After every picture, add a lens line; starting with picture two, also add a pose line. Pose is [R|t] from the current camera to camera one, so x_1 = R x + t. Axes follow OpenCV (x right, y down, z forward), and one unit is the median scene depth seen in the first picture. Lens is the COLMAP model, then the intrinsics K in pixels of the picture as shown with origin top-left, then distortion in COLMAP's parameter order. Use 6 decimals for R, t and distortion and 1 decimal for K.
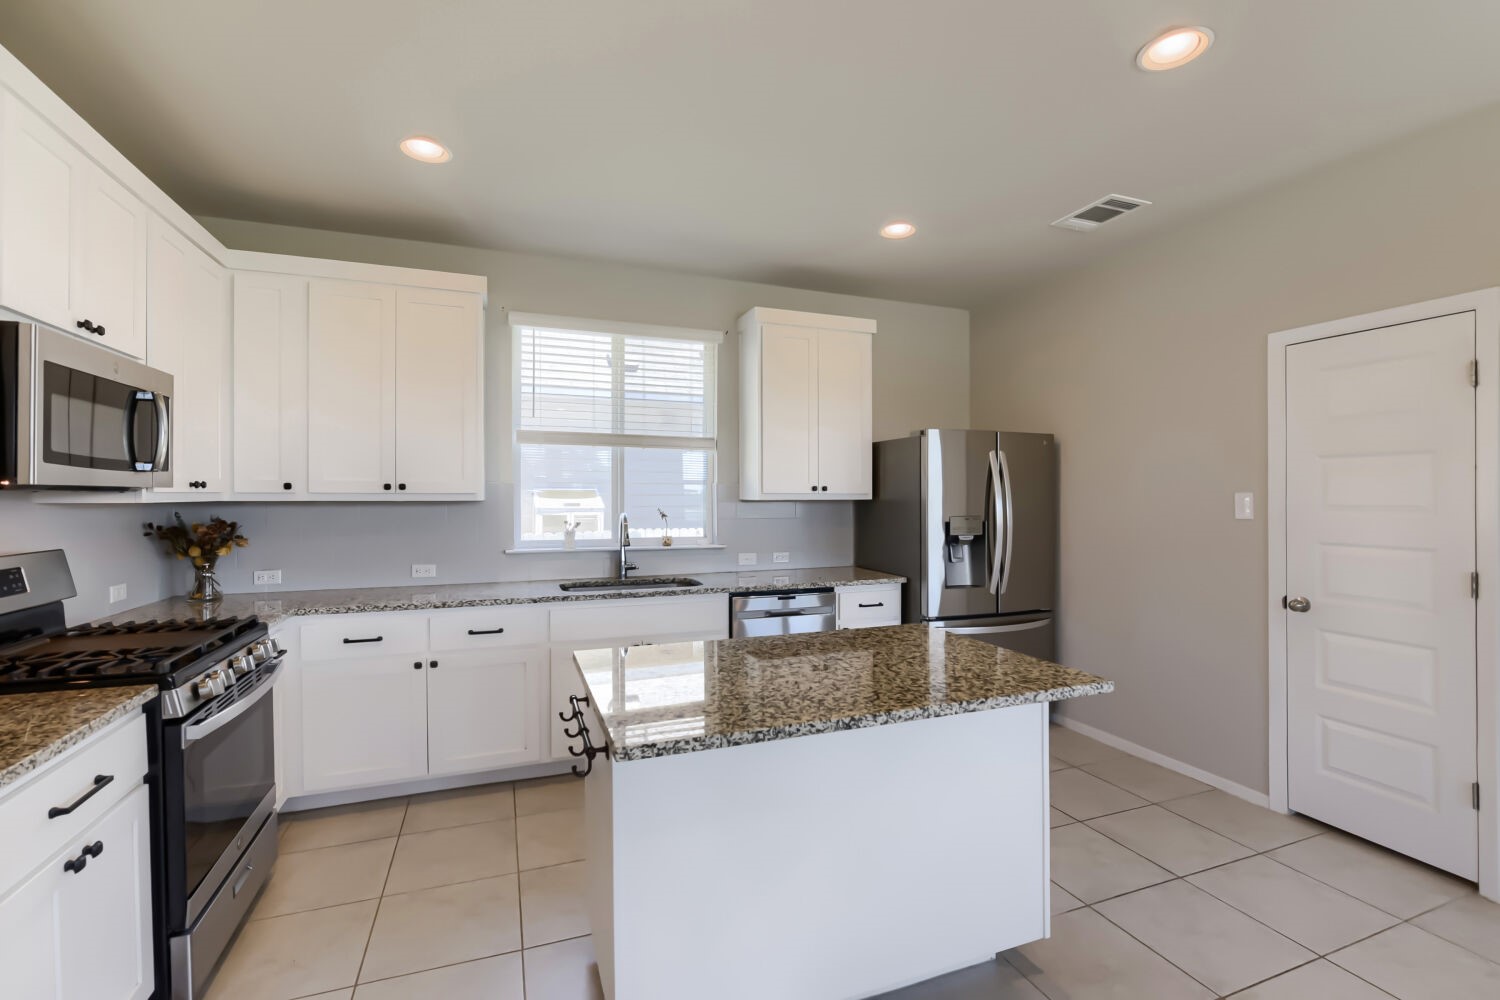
lens RADIAL K [[661.3, 0, 792.8], [0, 661.3, 500.7], [0, 0, 1]] dist [-0.009182, -0.002468]
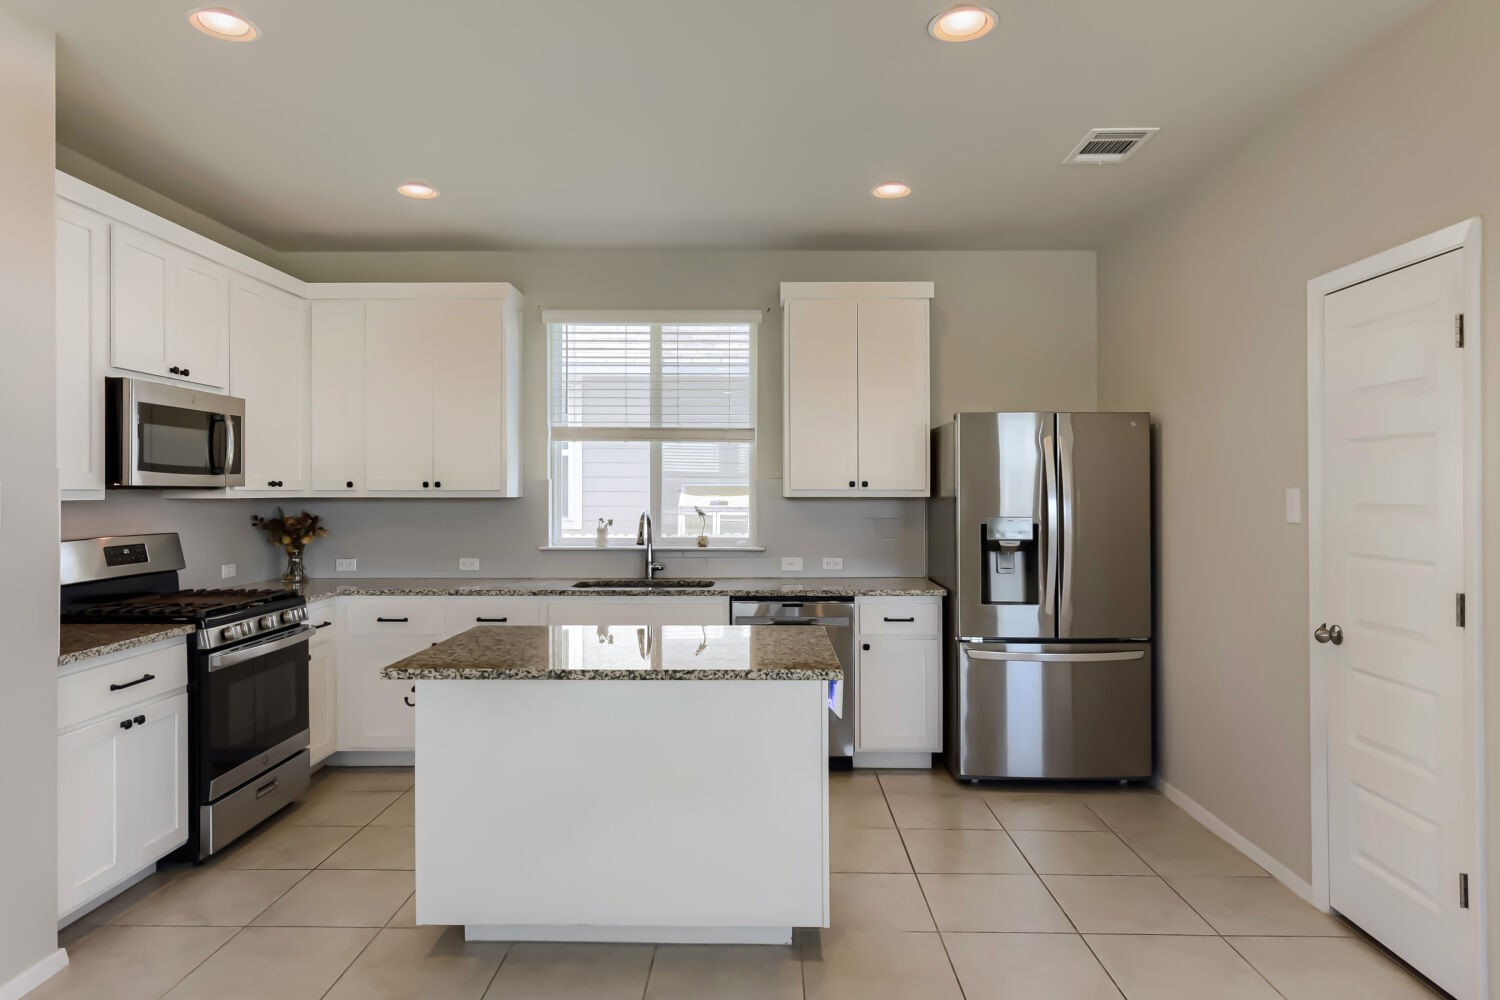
lens RADIAL K [[936.0, 0, 783.4], [0, 936.0, 498.9], [0, 0, 1]] dist [0.014573, -0.008611]
pose [[0.926172, 0.001949, -0.377096, 0.553076], [-0.002133, 0.999998, -0.000068, 0.001689], [0.377095, 0.000868, 0.926174, -0.234600]]
